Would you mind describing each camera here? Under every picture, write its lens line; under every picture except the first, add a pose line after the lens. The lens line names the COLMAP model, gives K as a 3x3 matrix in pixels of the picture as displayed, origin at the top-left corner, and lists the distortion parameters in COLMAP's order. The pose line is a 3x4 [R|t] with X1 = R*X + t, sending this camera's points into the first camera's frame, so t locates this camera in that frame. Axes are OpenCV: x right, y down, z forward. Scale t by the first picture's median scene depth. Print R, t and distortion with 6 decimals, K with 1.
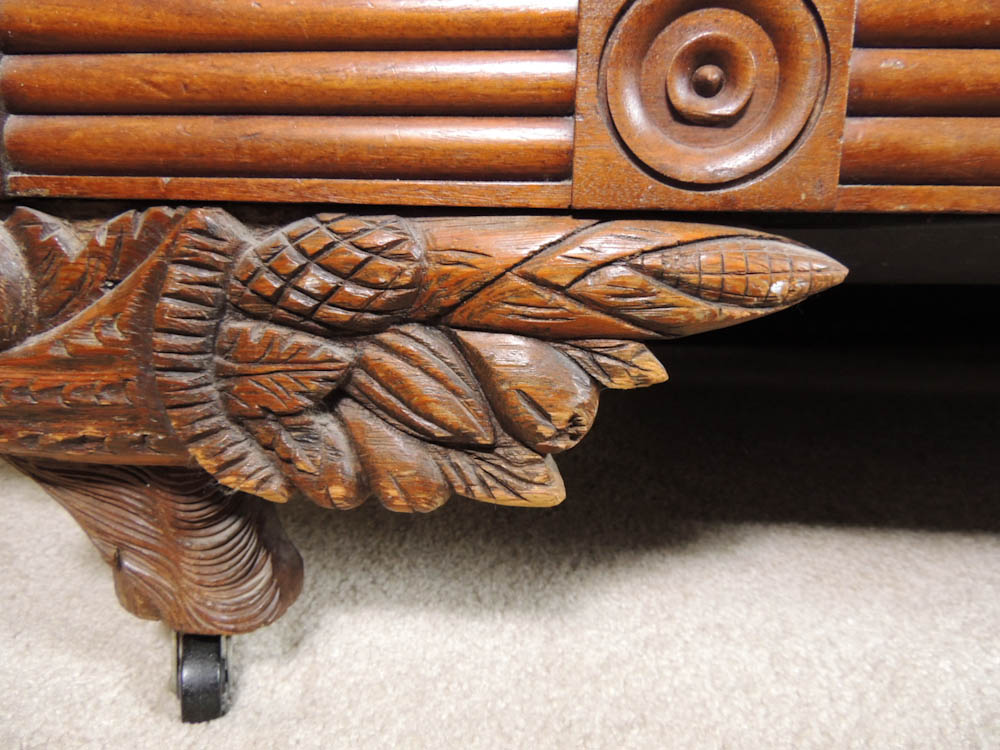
lens RADIAL K [[695.7, 0, 506.4], [0, 695.7, 349.4], [0, 0, 1]] dist [-0.010784, -0.002803]
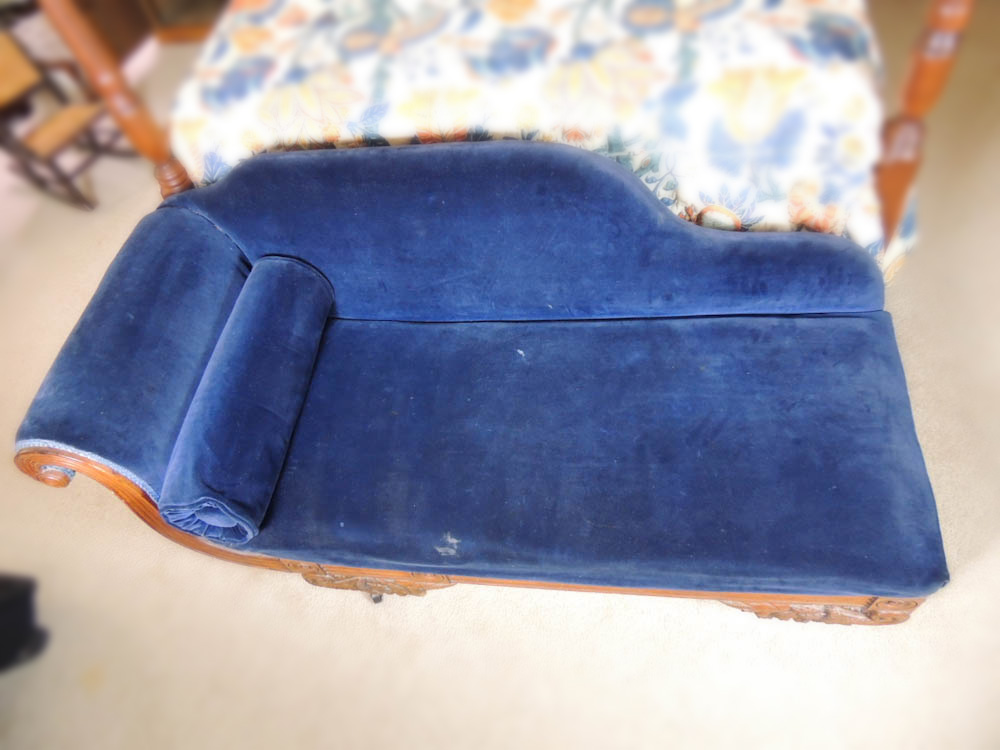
lens RADIAL K [[695.7, 0, 506.4], [0, 695.7, 349.4], [0, 0, 1]] dist [-0.010784, -0.002803]
pose [[0.986879, -0.083717, -0.138066, 1.890685], [0.152522, 0.763963, 0.626975, -5.412499], [0.052990, -0.639806, 0.766707, -2.392371]]
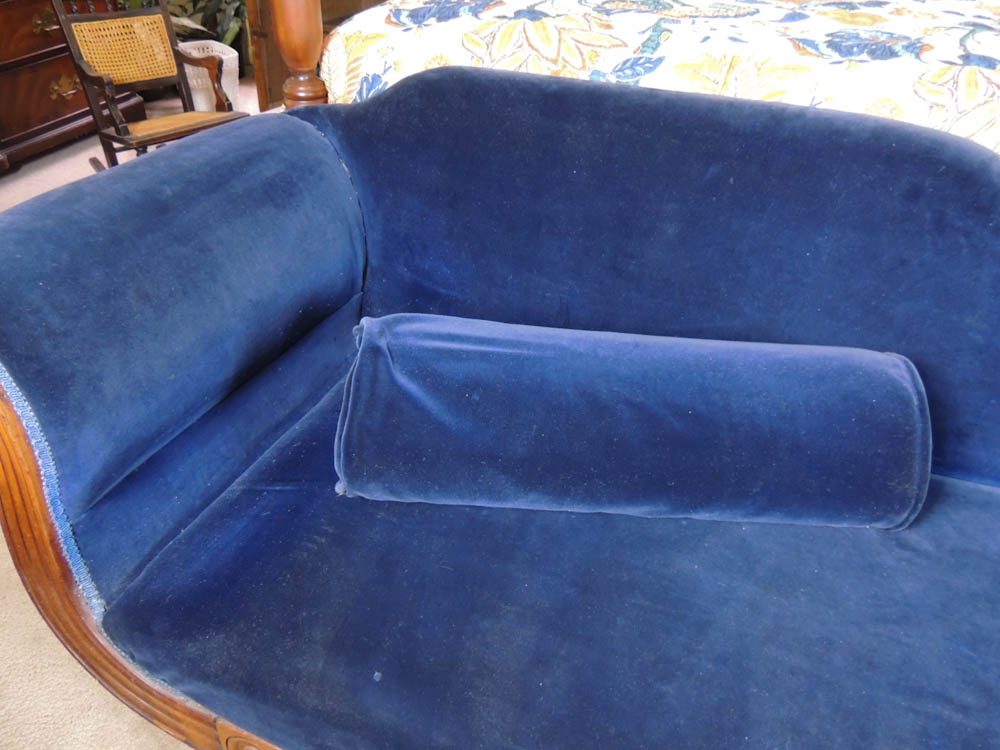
lens RADIAL K [[832.1, 0, 530.6], [0, 832.1, 341.5], [0, 0, 1]] dist [-0.012470, -0.012232]
pose [[0.964656, 0.156601, -0.211933, 0.702993], [-0.084183, 0.945253, 0.315292, -3.233209], [0.249705, -0.286308, 0.925027, -1.445484]]
